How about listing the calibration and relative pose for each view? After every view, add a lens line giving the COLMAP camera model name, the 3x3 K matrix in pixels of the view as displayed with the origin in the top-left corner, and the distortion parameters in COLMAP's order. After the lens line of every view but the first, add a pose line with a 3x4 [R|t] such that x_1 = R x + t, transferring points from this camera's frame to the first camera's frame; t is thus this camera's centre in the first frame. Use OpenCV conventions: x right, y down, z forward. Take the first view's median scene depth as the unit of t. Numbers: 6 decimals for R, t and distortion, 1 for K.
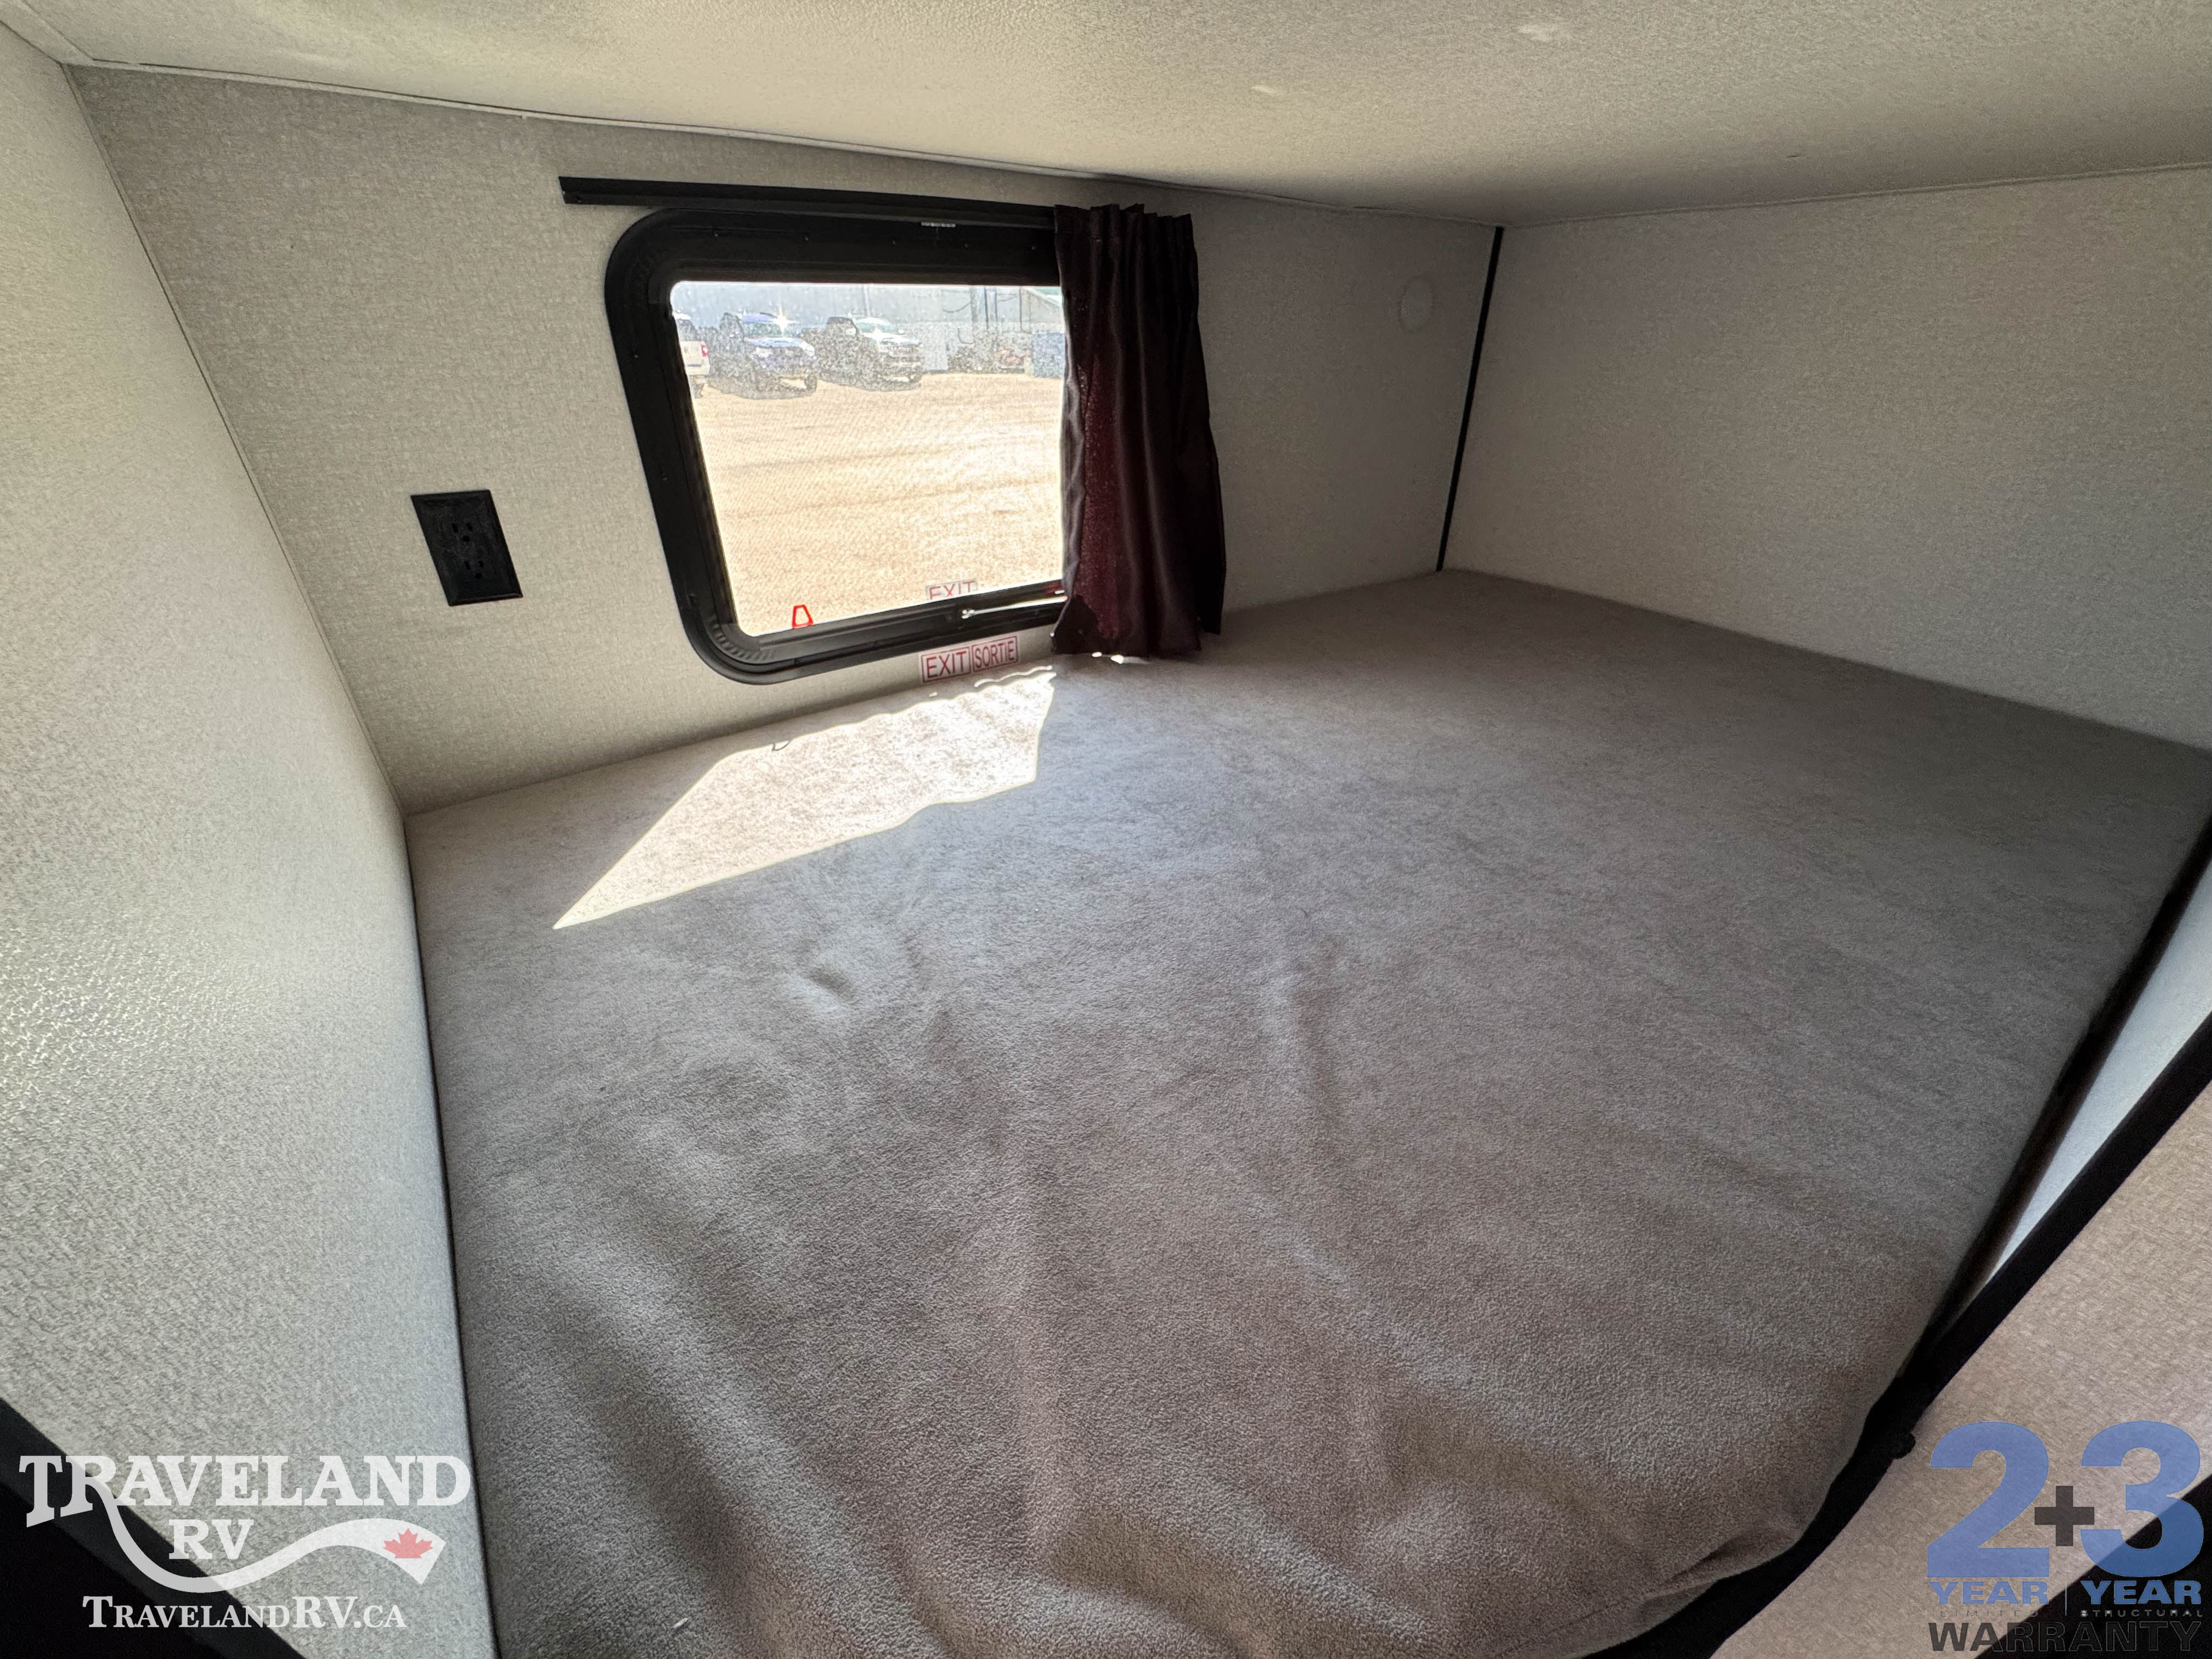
lens RADIAL K [[886.6, 0, 1106.0], [0, 886.6, 829.5], [0, 0, 1]] dist [-0.002307, 0.000447]
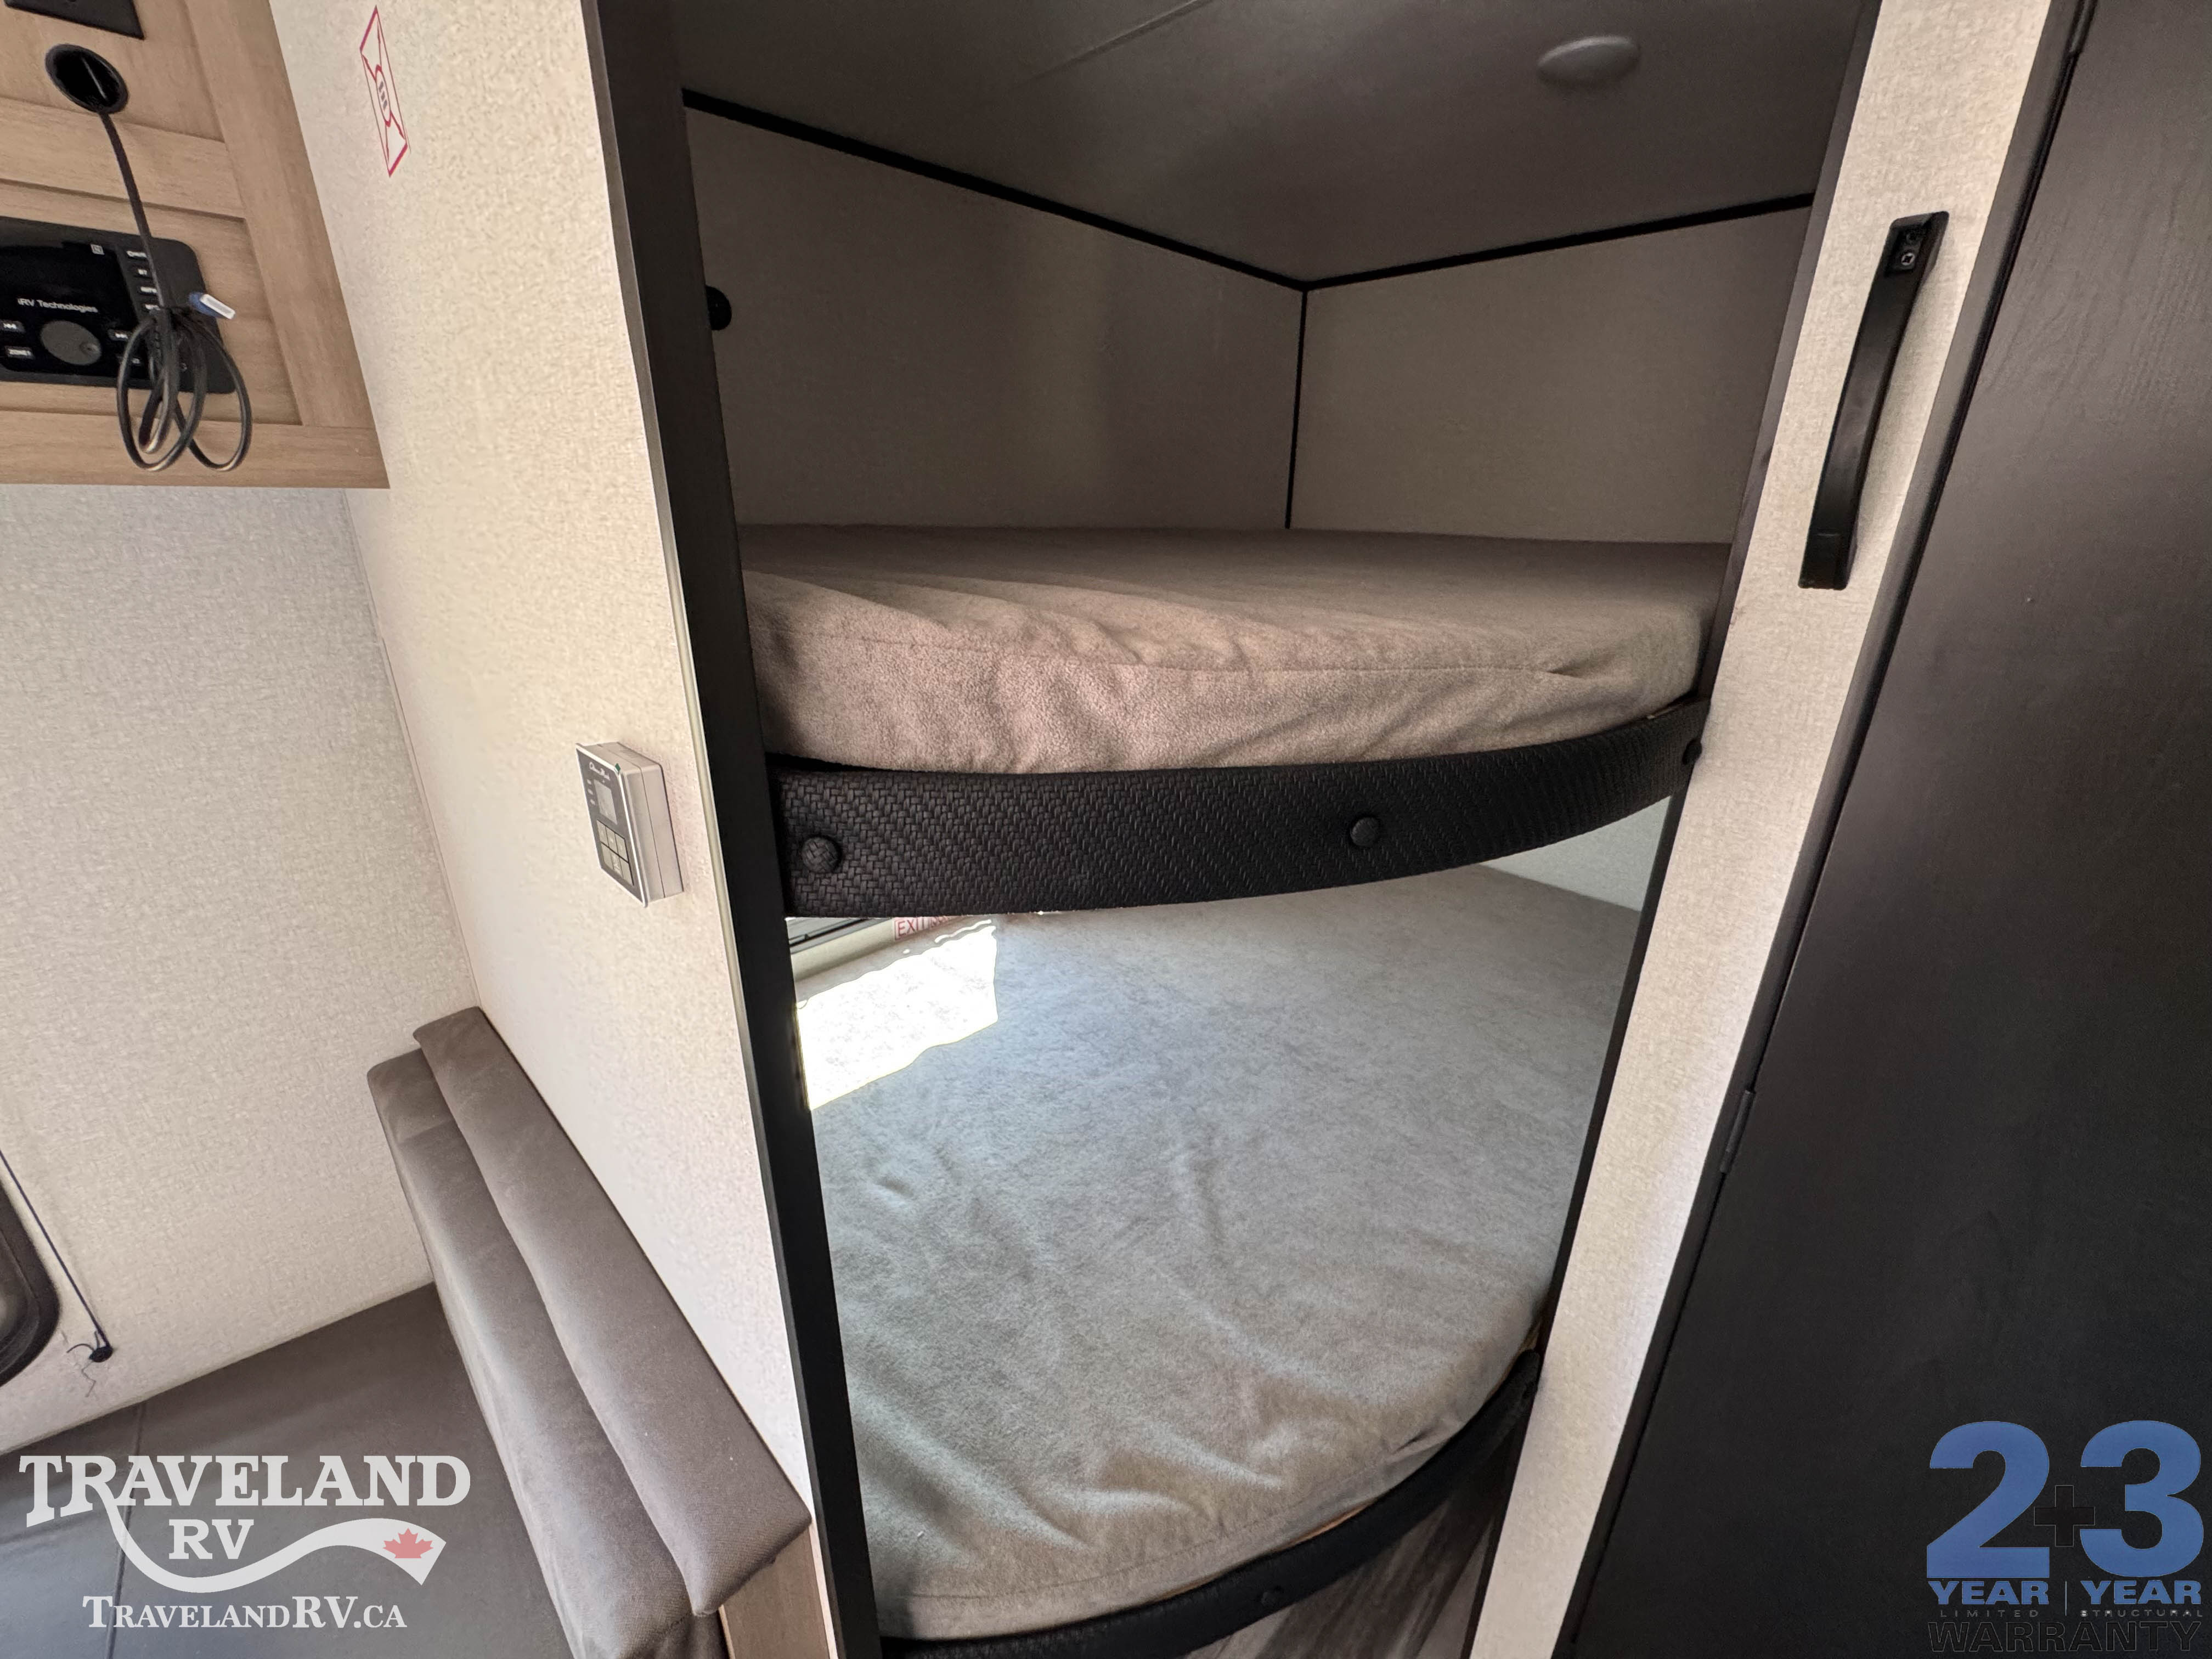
lens RADIAL K [[886.6, 0, 1106.0], [0, 886.6, 829.5], [0, 0, 1]] dist [-0.002307, 0.000447]
pose [[0.987966, -0.040347, 0.149317, -0.161038], [0.065975, 0.983078, -0.170893, -0.153170], [-0.139895, 0.178687, 0.973910, -0.678657]]
